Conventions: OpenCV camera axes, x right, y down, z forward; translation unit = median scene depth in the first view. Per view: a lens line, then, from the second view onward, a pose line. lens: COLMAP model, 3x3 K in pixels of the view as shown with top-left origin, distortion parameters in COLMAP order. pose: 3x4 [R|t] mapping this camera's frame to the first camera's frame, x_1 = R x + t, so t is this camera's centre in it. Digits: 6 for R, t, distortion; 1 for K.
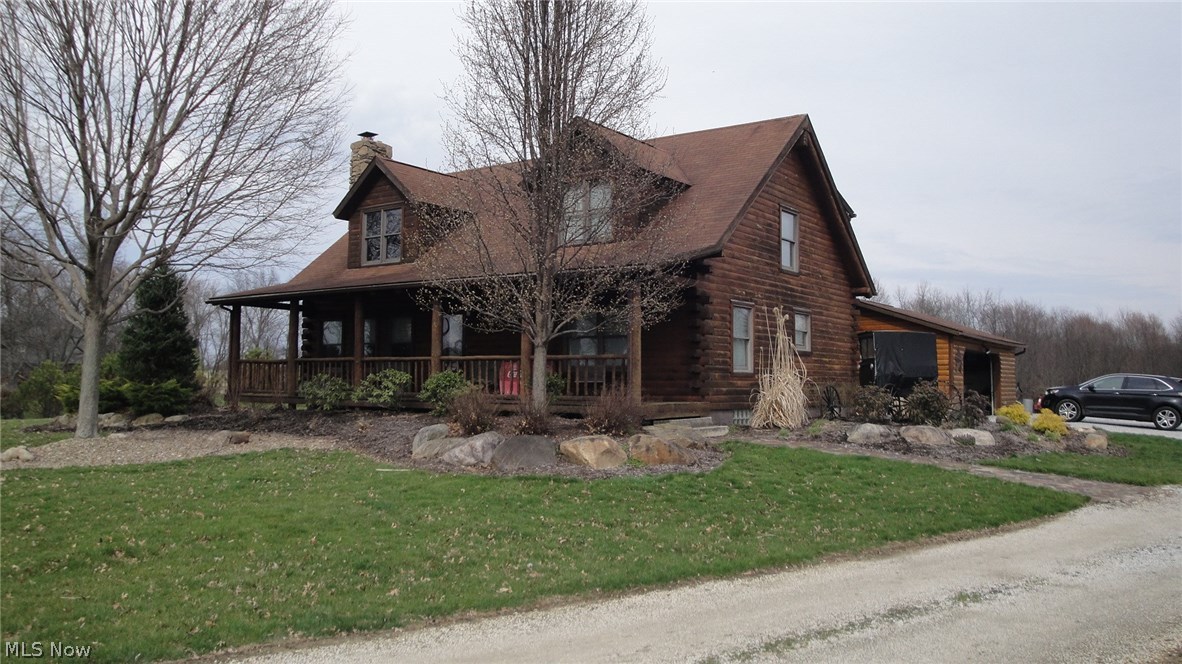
lens RADIAL K [[978.8, 0, 591.0], [0, 978.8, 332.0], [0, 0, 1]] dist [-0.160112, 0.169099]
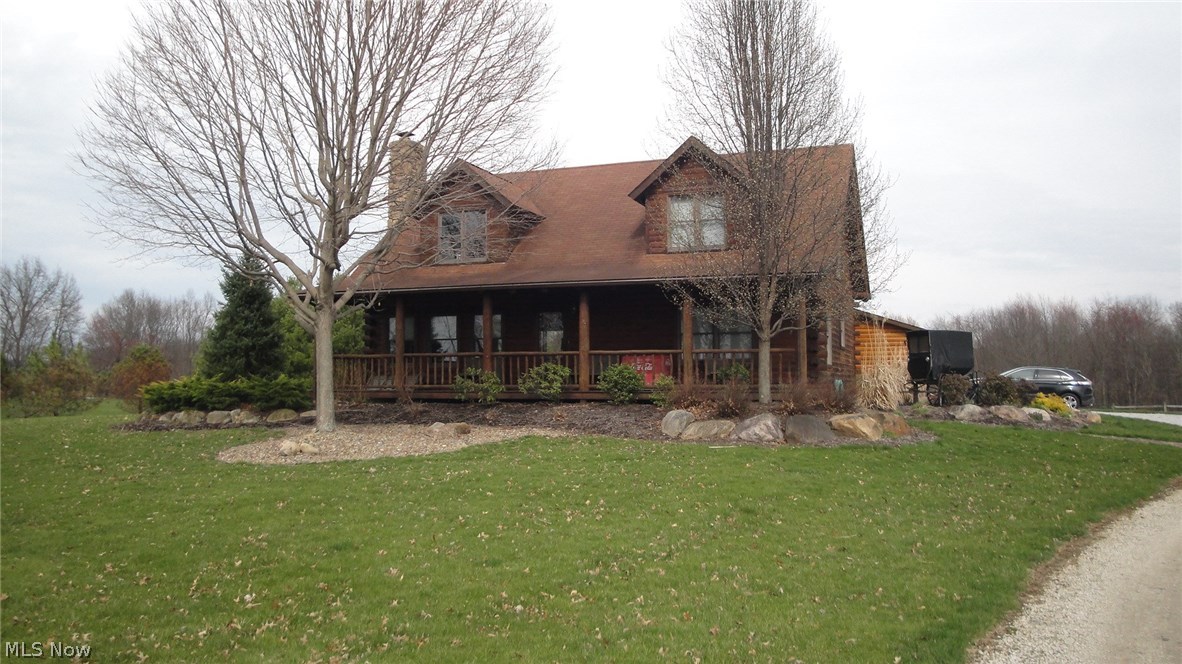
lens RADIAL K [[978.8, 0, 591.0], [0, 978.8, 332.0], [0, 0, 1]] dist [-0.160112, 0.169099]
pose [[0.966490, 0.004938, 0.256656, -0.454407], [-0.005392, 0.999985, 0.001065, 0.002754], [-0.256646, -0.002413, 0.966502, -0.059226]]
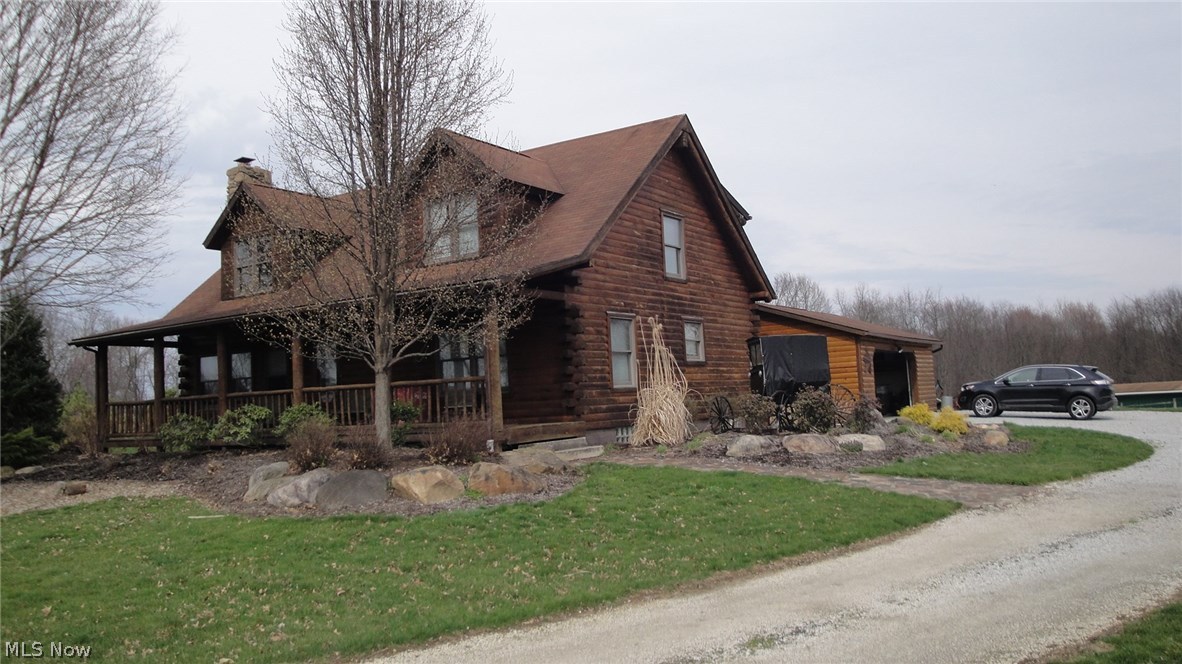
lens RADIAL K [[978.8, 0, 591.0], [0, 978.8, 332.0], [0, 0, 1]] dist [-0.160112, 0.169099]
pose [[0.997336, -0.054299, 0.048707, 0.085345], [0.055216, 0.998318, -0.017683, 0.002775], [-0.047664, 0.020325, 0.998657, 0.054147]]
